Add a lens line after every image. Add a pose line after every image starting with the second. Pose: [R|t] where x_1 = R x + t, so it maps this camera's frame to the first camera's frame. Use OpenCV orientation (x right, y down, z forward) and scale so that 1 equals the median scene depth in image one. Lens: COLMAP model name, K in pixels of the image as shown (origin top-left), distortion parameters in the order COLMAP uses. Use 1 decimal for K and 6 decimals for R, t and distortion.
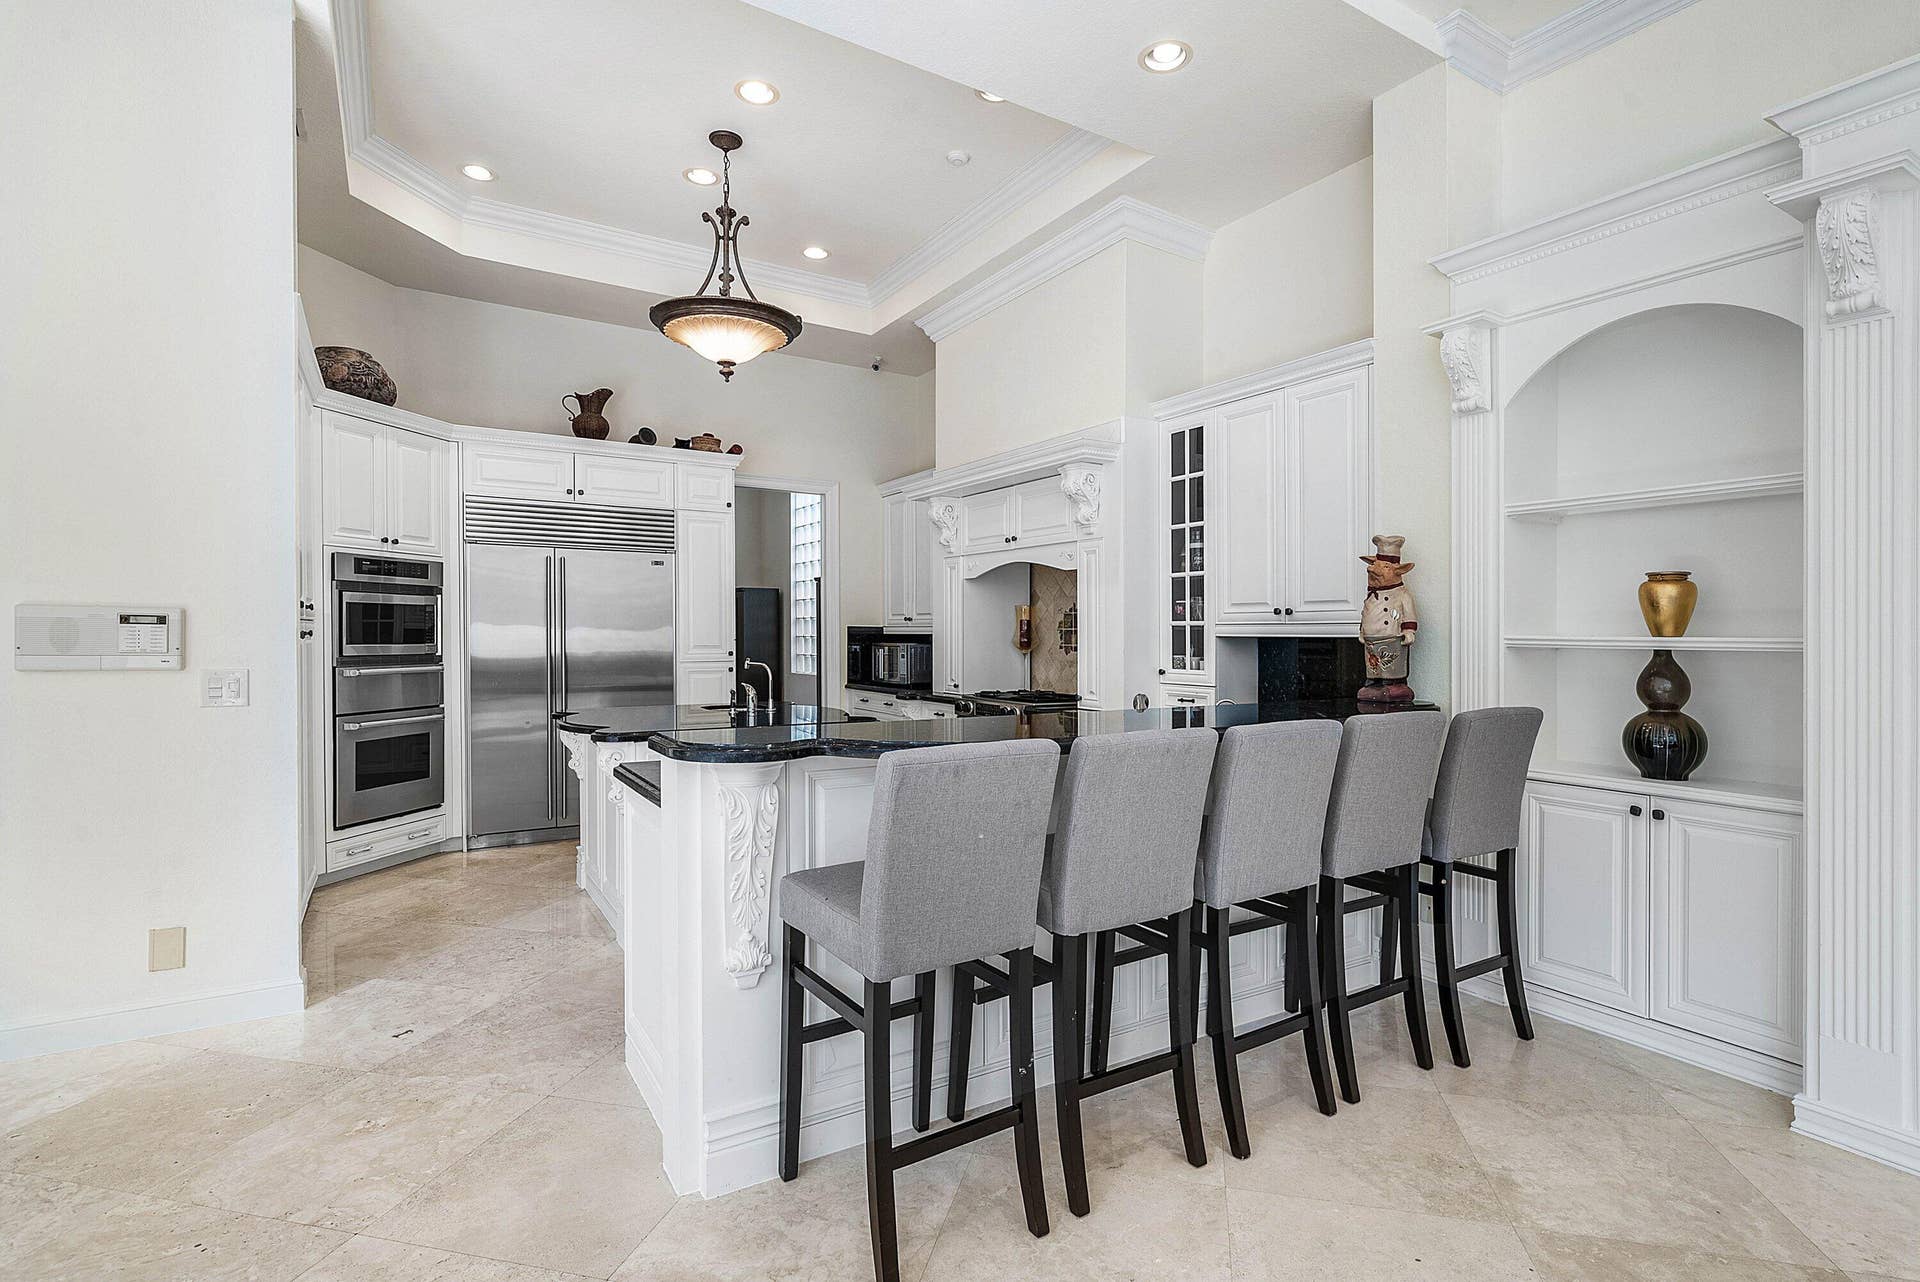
lens RADIAL K [[921.0, 0, 960.0], [0, 921.0, 641.0], [0, 0, 1]] dist [-0.001490, -0.000346]
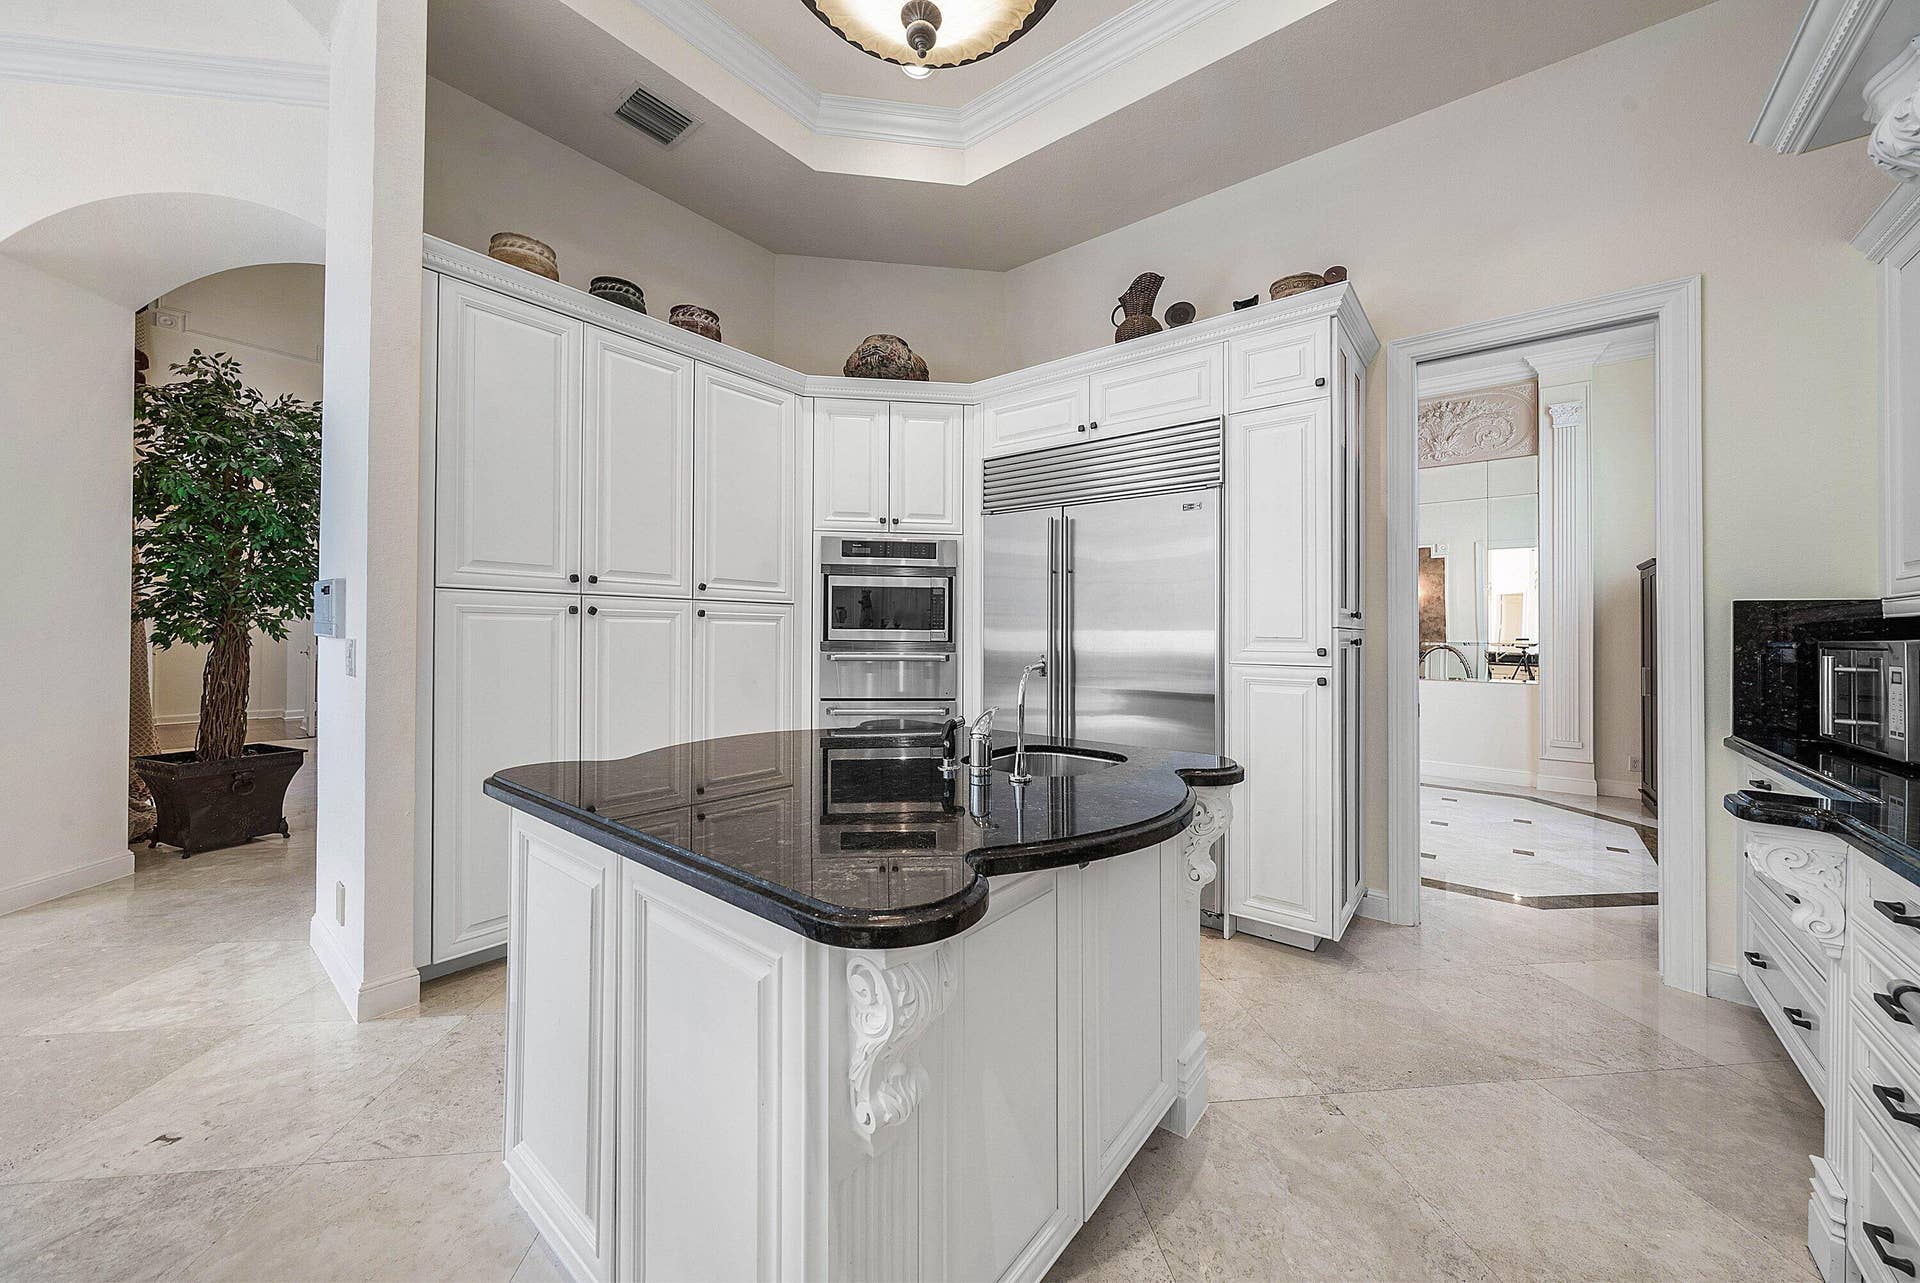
lens RADIAL K [[682.4, 0, 971.0], [0, 682.4, 633.2], [0, 0, 1]] dist [-0.000898, -0.000213]
pose [[0.344057, 0.005796, -0.938931, 0.076766], [-0.014916, 0.999889, 0.000706, 0.005774], [0.938830, 0.013762, 0.344105, 0.847212]]
